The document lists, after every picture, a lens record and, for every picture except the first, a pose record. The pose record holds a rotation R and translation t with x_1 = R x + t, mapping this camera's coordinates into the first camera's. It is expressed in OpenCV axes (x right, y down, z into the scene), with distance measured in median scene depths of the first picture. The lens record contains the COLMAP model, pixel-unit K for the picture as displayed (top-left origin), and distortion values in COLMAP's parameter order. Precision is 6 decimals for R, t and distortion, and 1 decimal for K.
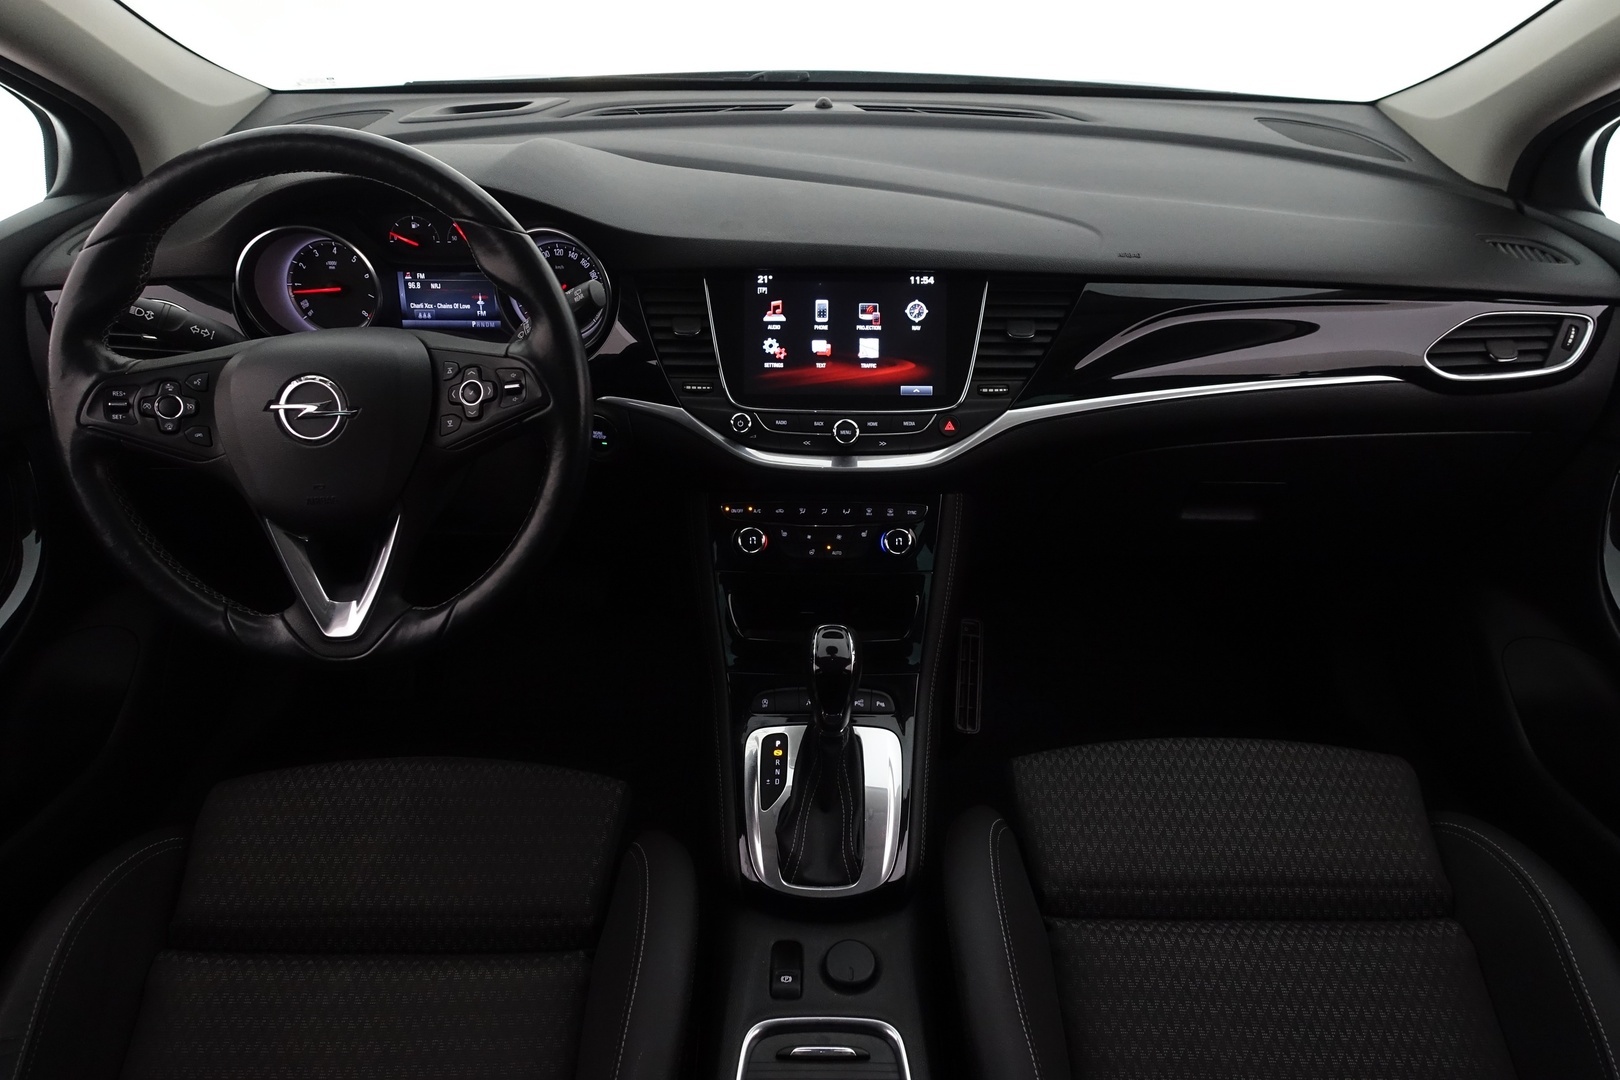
lens RADIAL K [[1091.2, 0, 806.3], [0, 1091.2, 540.3], [0, 0, 1]] dist [-0.000448, -0.000025]
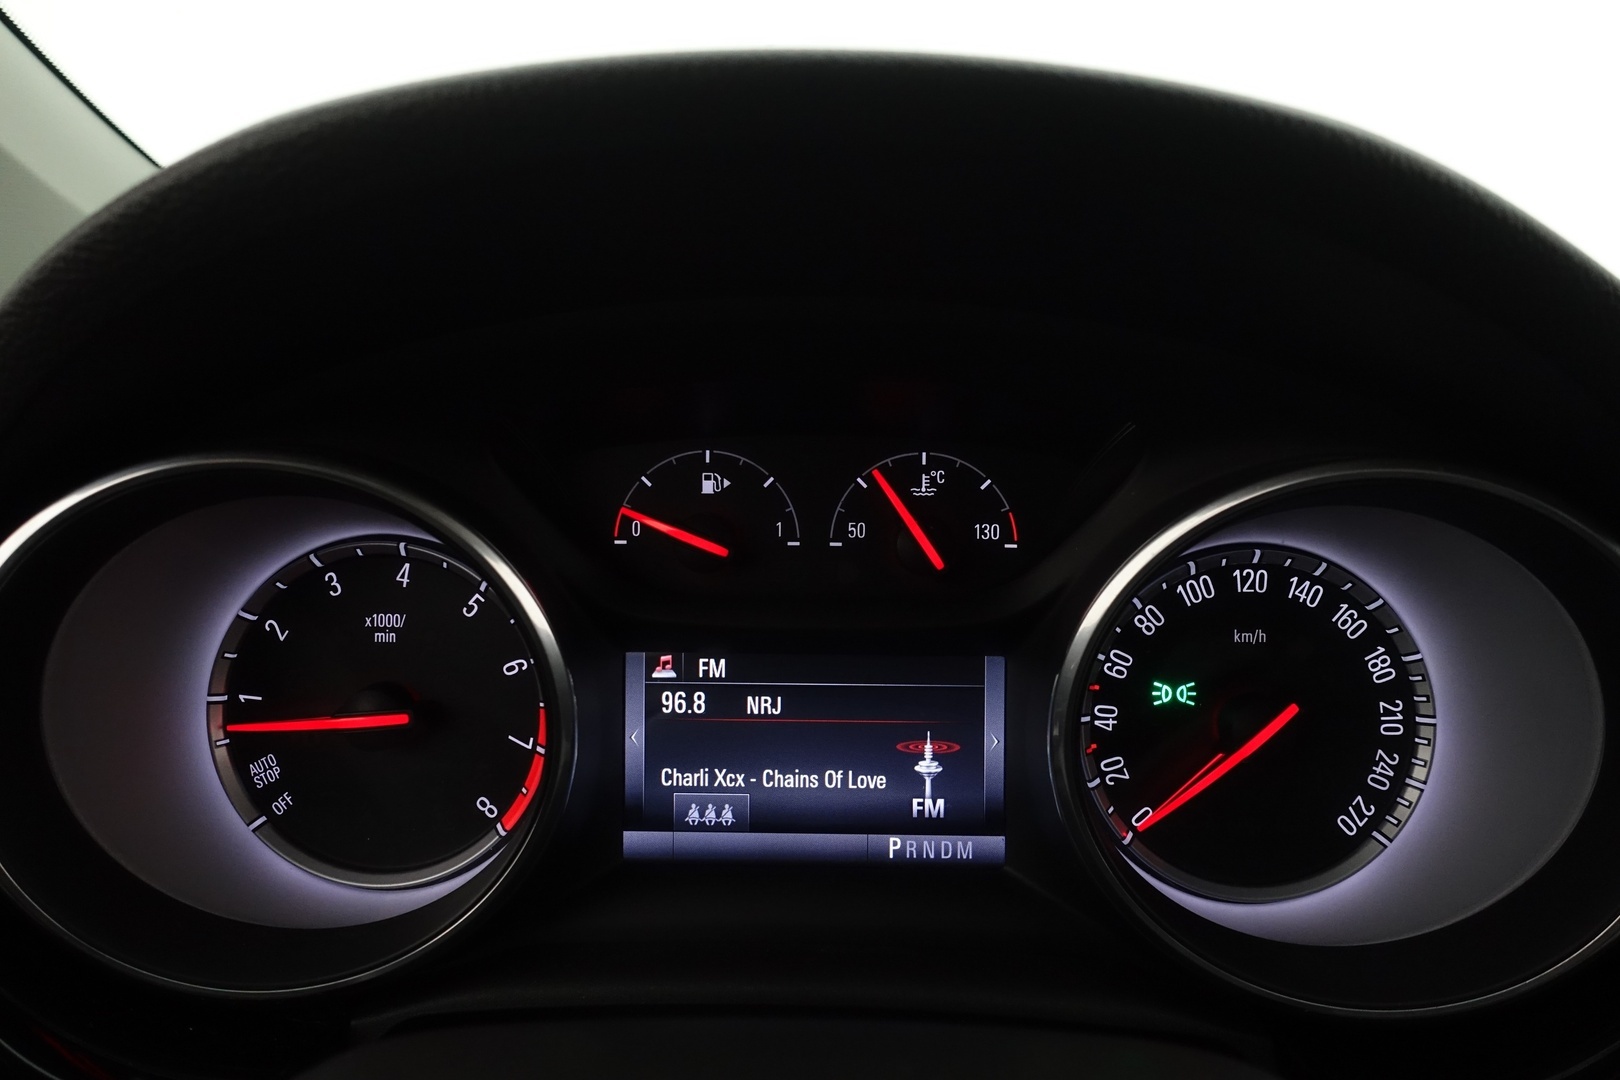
lens RADIAL K [[1091.2, 0, 826.2], [0, 1091.2, 590.8], [0, 0, 1]] dist [-0.000448, -0.000025]
pose [[0.999809, -0.000064, -0.019559, -0.324242], [-0.006265, 0.946249, -0.323377, -0.176343], [0.018529, 0.323438, 0.946068, 0.751524]]
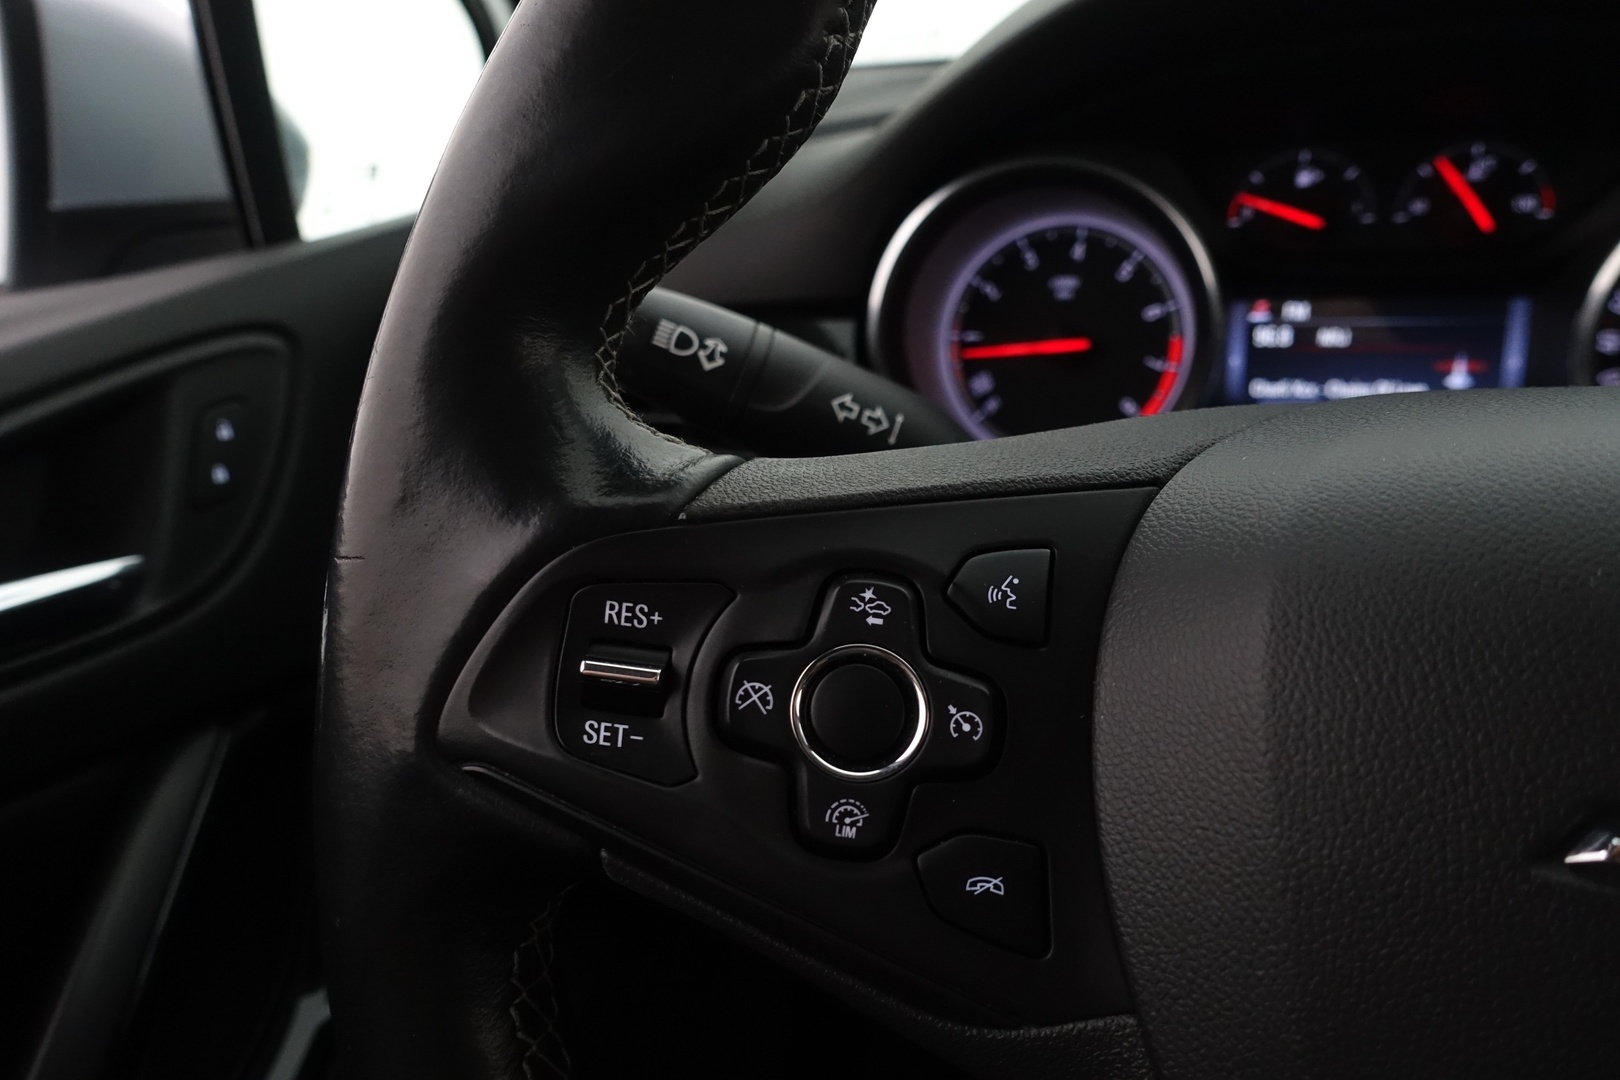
lens RADIAL K [[1091.2, 0, 812.7], [0, 1091.2, 546.9], [0, 0, 1]] dist [-0.000448, -0.000025]
pose [[0.954416, 0.045515, -0.294989, -0.403152], [-0.092094, 0.984991, -0.145985, -0.091067], [0.283917, 0.166497, 0.944283, 0.612856]]
